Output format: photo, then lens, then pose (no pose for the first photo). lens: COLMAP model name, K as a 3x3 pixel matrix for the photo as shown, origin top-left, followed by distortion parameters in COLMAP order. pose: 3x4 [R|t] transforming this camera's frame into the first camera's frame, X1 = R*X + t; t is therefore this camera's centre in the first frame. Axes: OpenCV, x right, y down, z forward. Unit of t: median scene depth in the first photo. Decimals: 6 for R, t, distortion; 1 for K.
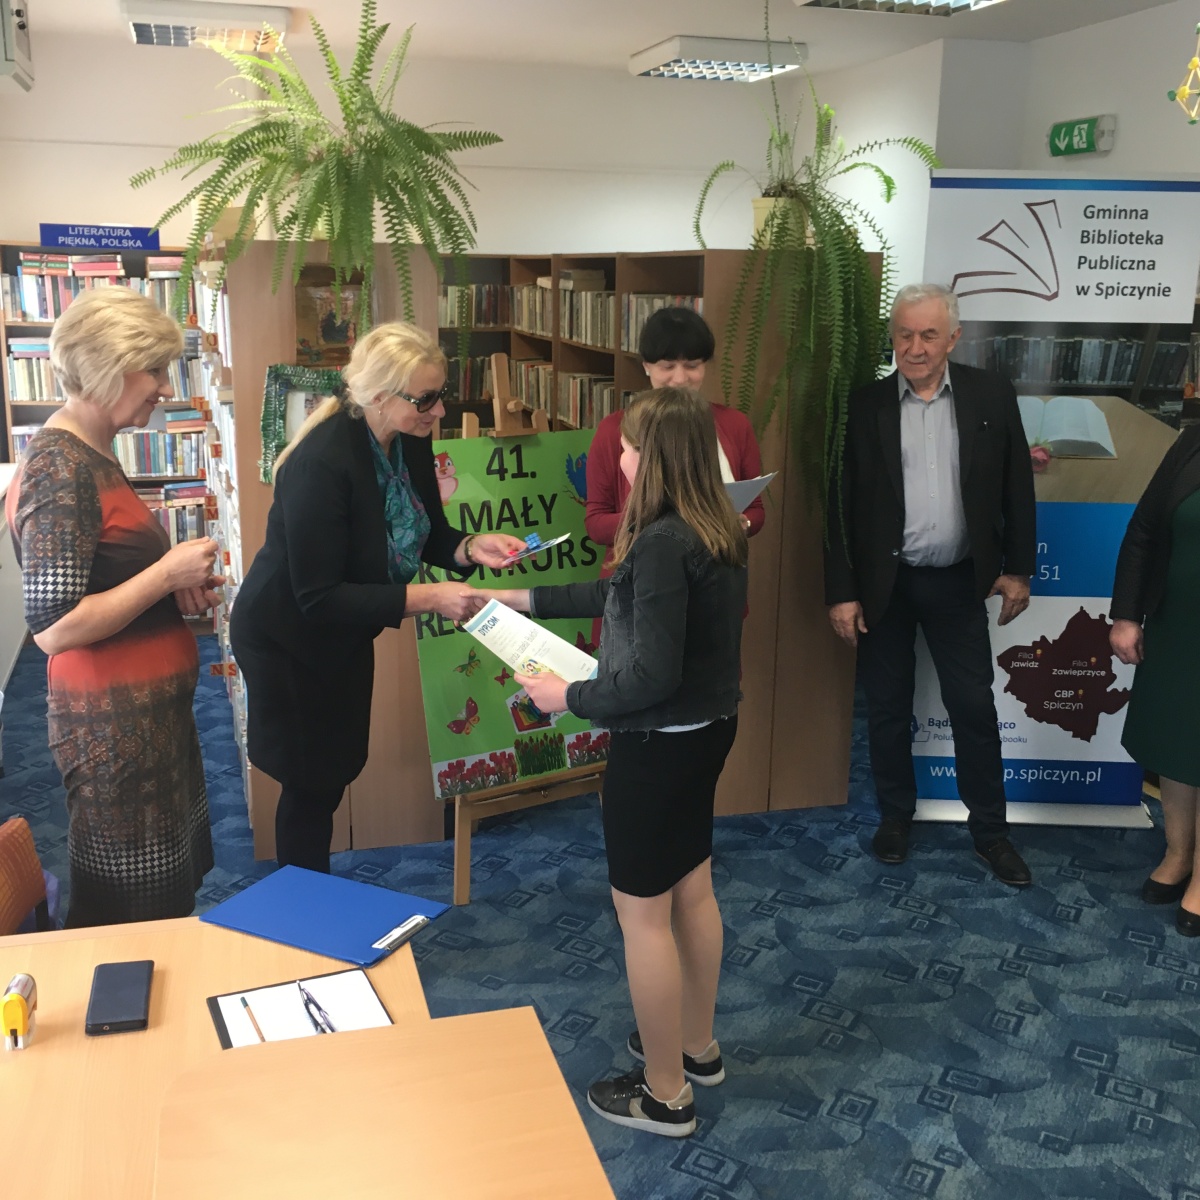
lens RADIAL K [[1374.0, 0, 596.8], [0, 1374.0, 596.0], [0, 0, 1]] dist [0.075619, -0.105161]
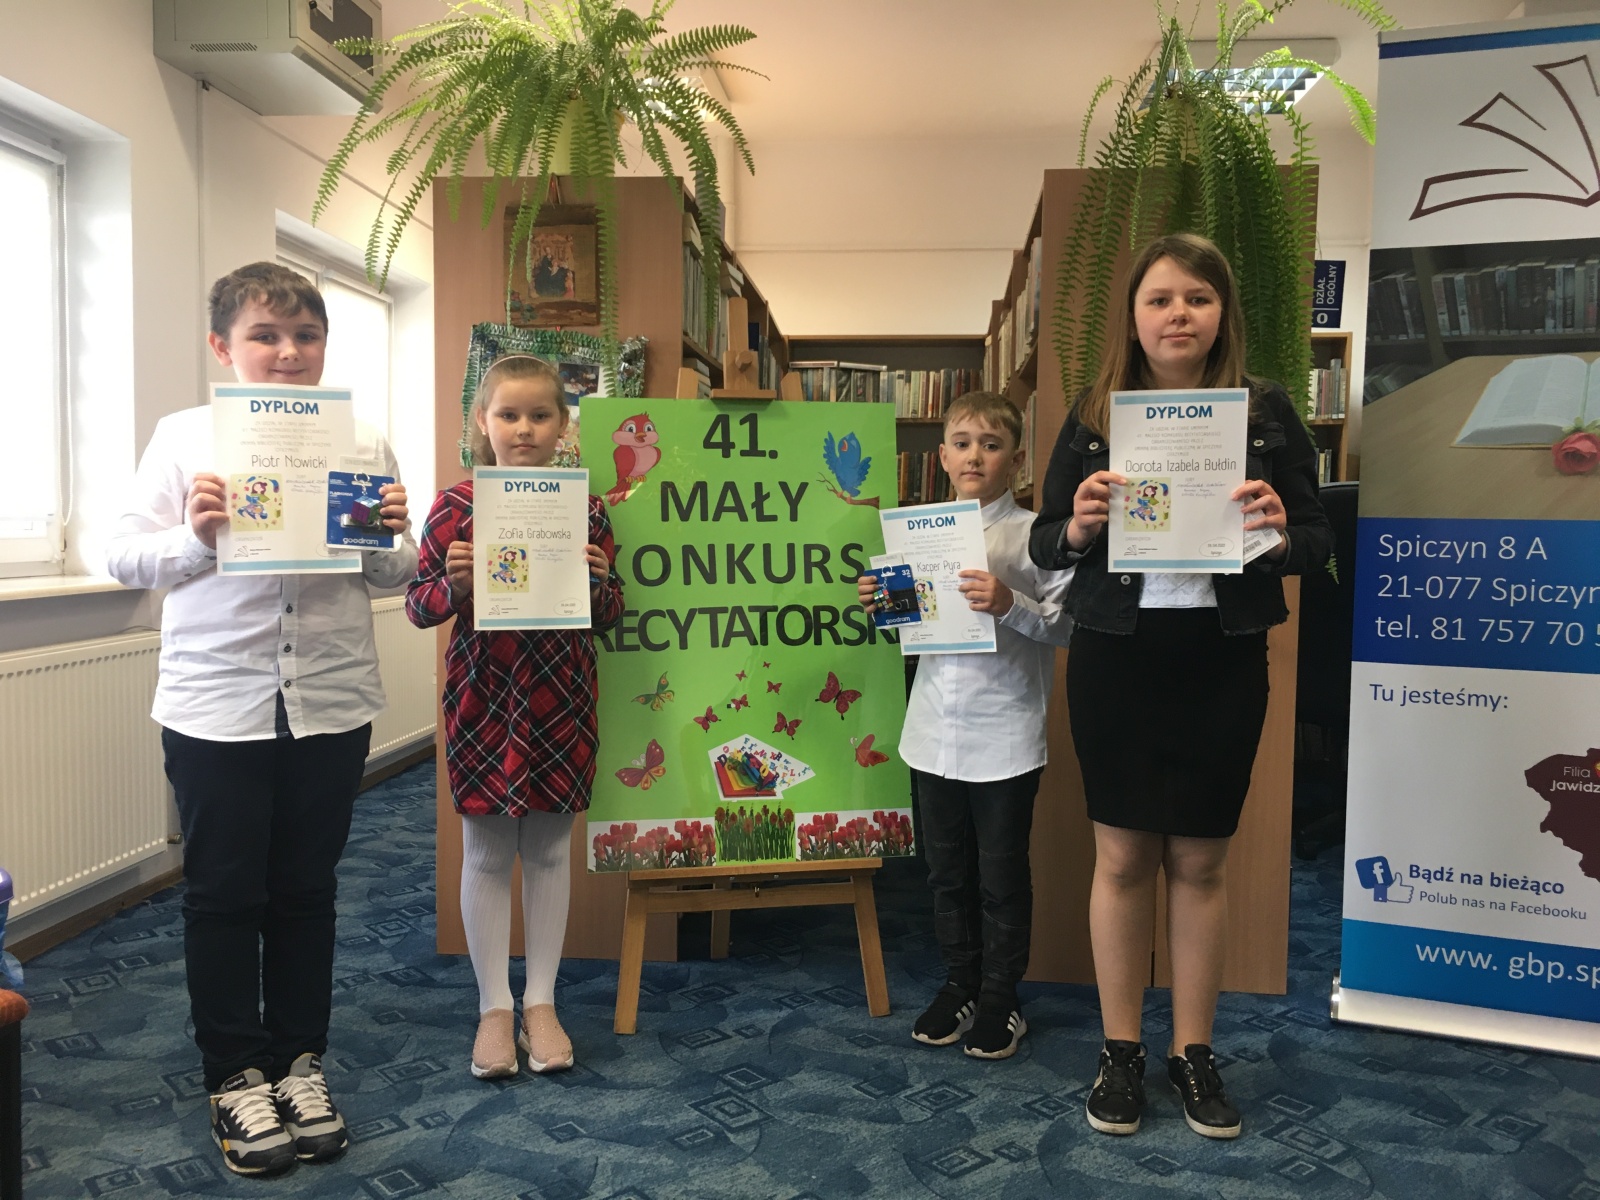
lens RADIAL K [[1371.9, 0, 788.3], [0, 1371.9, 598.4], [0, 0, 1]] dist [0.060344, -0.067955]
pose [[0.929460, 0.017660, -0.368501, 0.234660], [-0.083749, 0.982877, -0.164134, 0.109567], [0.359292, 0.183417, 0.915023, 0.324771]]
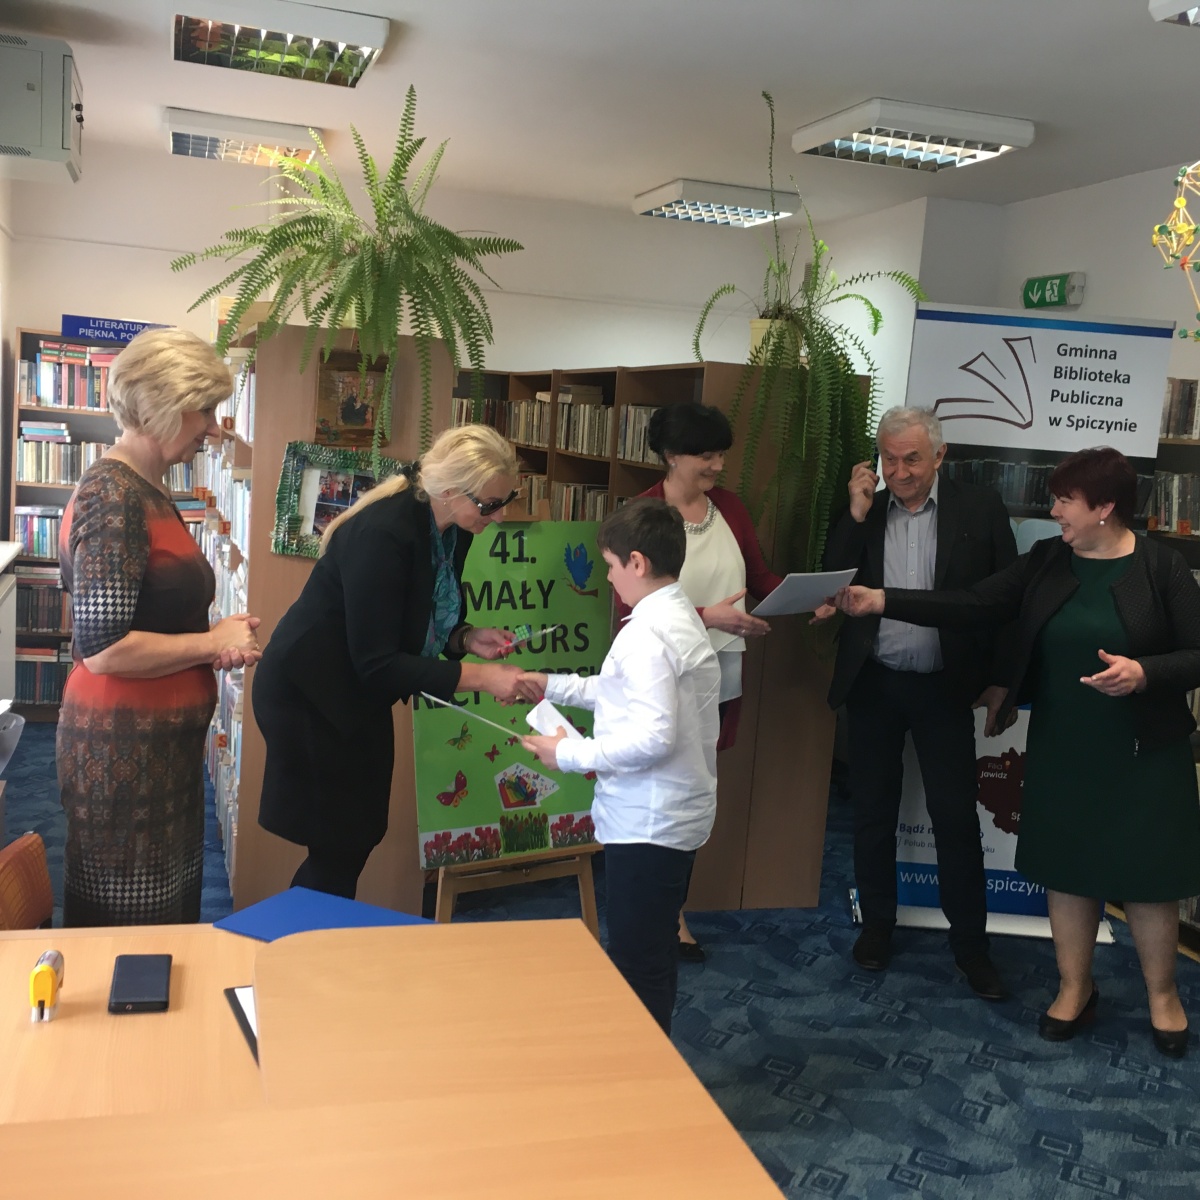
lens RADIAL K [[1370.0, 0, 597.3], [0, 1370.0, 594.8], [0, 0, 1]] dist [0.062804, -0.076430]
pose [[0.998212, 0.054426, 0.024724, -0.021506], [-0.051523, 0.993046, -0.105849, 0.044754], [-0.030313, 0.104386, 0.994075, -0.031687]]
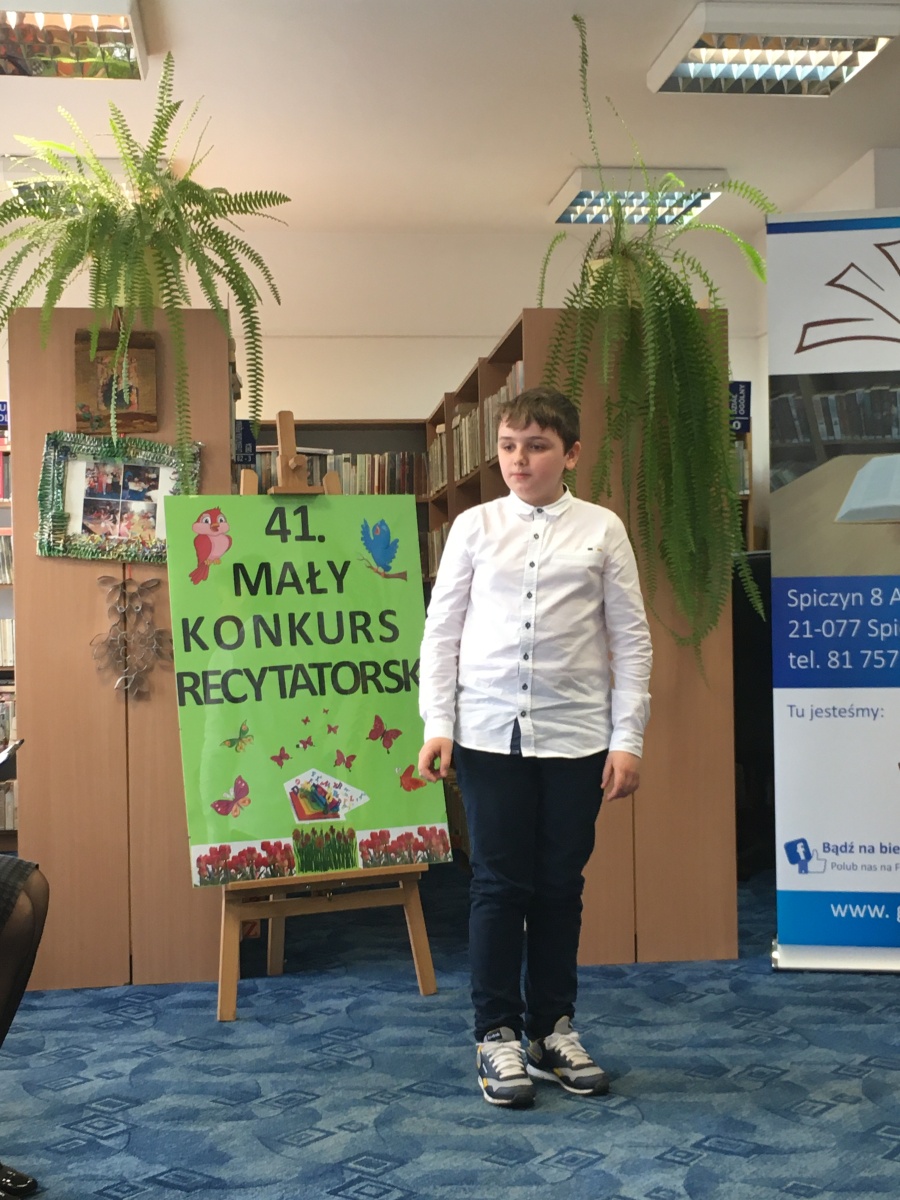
lens RADIAL K [[1685.7, 0, 465.8], [0, 1685.7, 598.3], [0, 0, 1]] dist [0.031672, 0.073967]
pose [[0.986853, -0.035080, -0.157770, 0.219520], [-0.003211, 0.971714, -0.236140, 0.210709], [0.161591, 0.233542, 0.958826, -0.048771]]
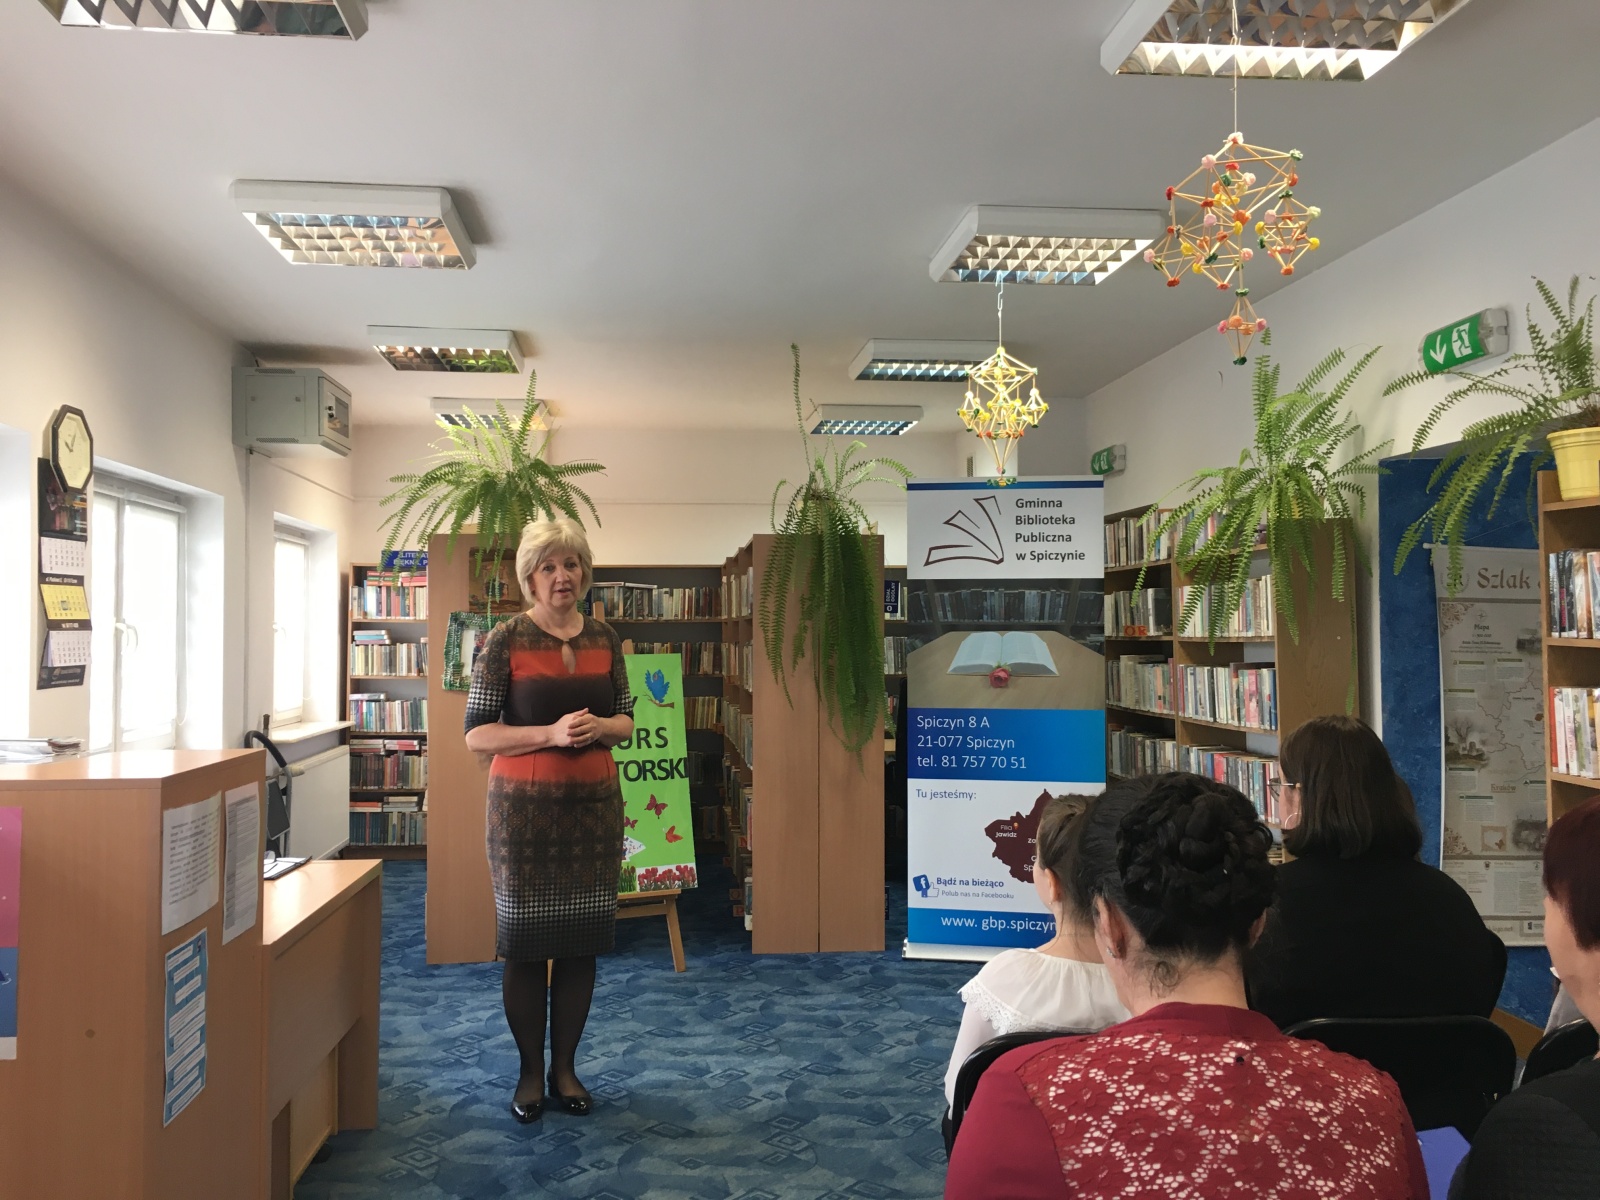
lens RADIAL K [[1368.5, 0, 796.5], [0, 1368.5, 596.9], [0, 0, 1]] dist [0.054984, -0.055471]
pose [[0.984202, -0.024021, -0.175412, 0.388832], [-0.021716, 0.966895, -0.254249, 0.186219], [0.175713, 0.254042, 0.951098, -0.368219]]
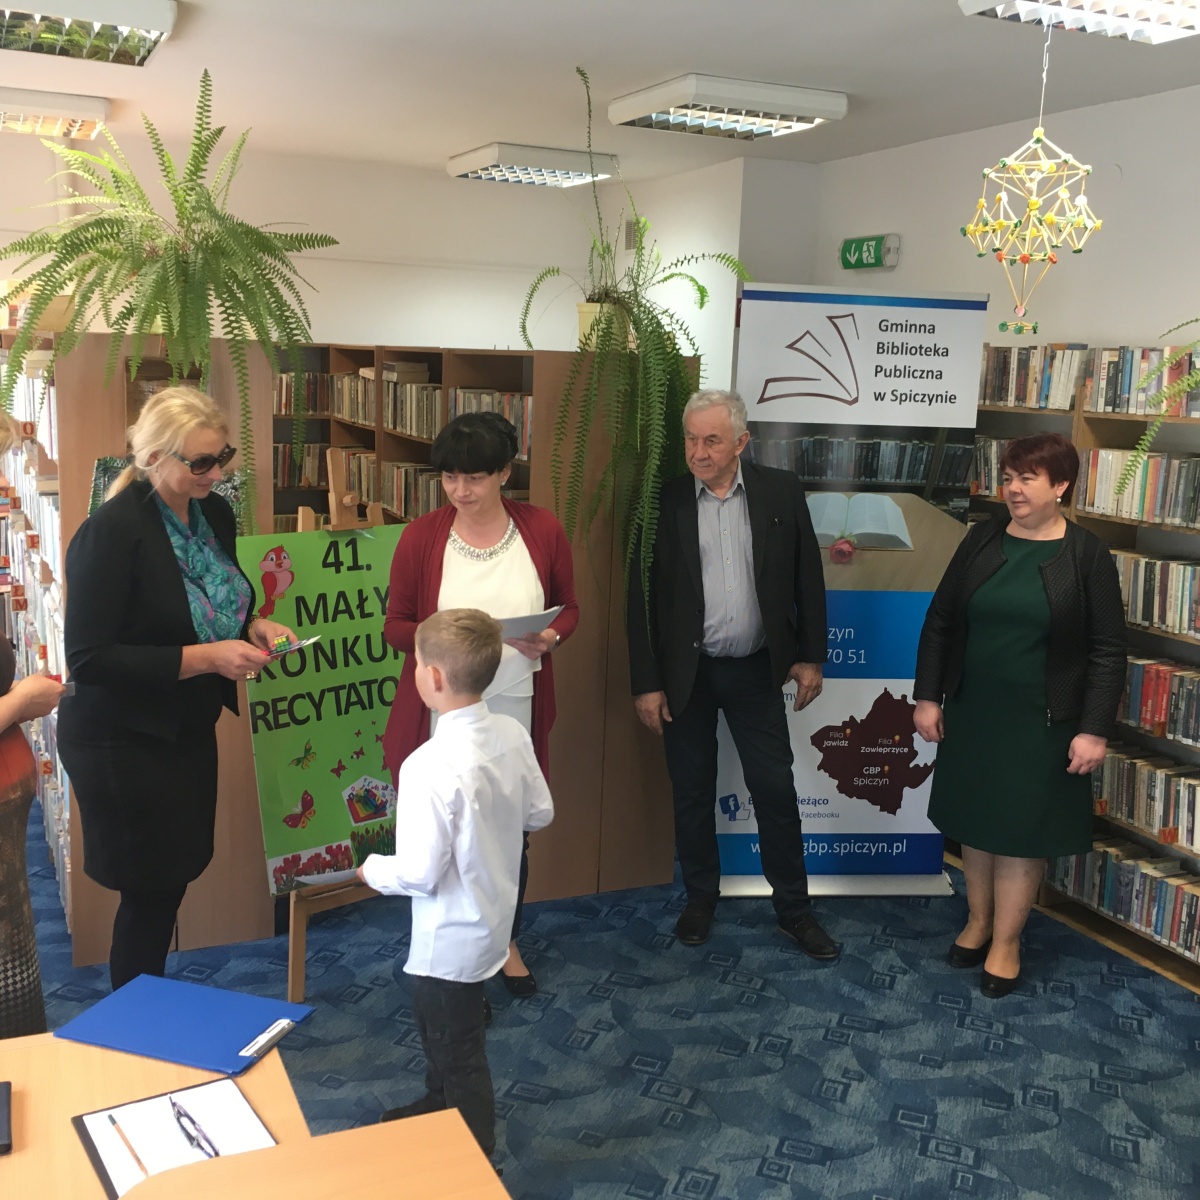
lens RADIAL K [[1370.3, 0, 603.1], [0, 1370.3, 593.7], [0, 0, 1]] dist [0.041711, 0.001616]
pose [[0.988761, -0.004716, 0.149429, -0.026255], [0.013206, 0.998350, -0.055877, -0.009593], [-0.148919, 0.057223, 0.987192, -0.020376]]
